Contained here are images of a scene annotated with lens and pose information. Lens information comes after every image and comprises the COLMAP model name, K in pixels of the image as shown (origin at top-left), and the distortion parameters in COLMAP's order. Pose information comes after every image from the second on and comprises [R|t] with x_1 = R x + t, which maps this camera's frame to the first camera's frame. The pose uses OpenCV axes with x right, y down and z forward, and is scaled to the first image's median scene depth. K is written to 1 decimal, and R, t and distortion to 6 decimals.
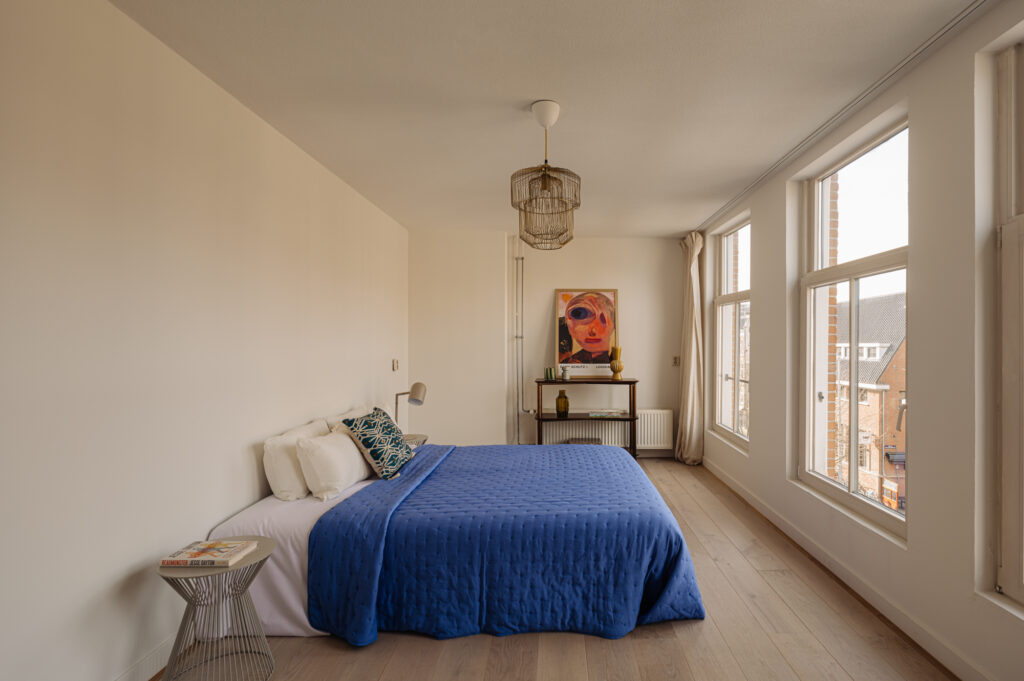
lens RADIAL K [[508.0, 0, 564.2], [0, 508.0, 336.8], [0, 0, 1]] dist [0.001599, 0.000436]
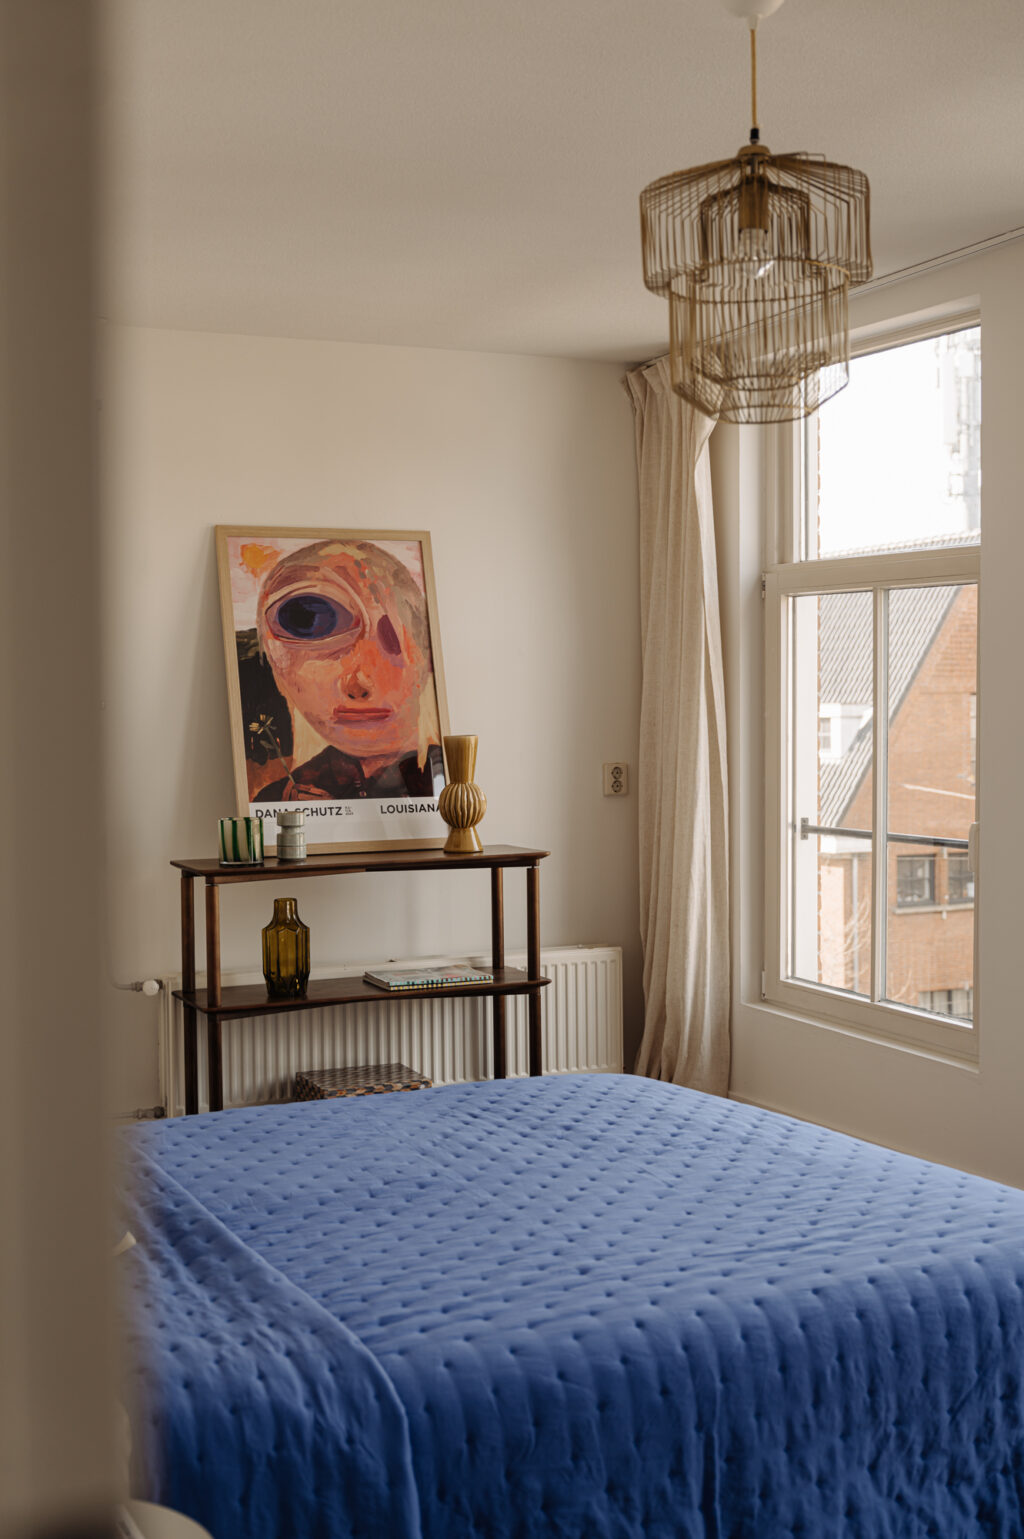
lens RADIAL K [[1937.4, 0, 511.9], [0, 1937.4, 727.0], [0, 0, 1]] dist [0.002089, -0.016355]
pose [[0.910374, -0.017842, 0.413401, -0.326785], [0.009811, 0.999720, 0.021542, -0.008711], [-0.413670, -0.015555, 0.910294, 0.002843]]
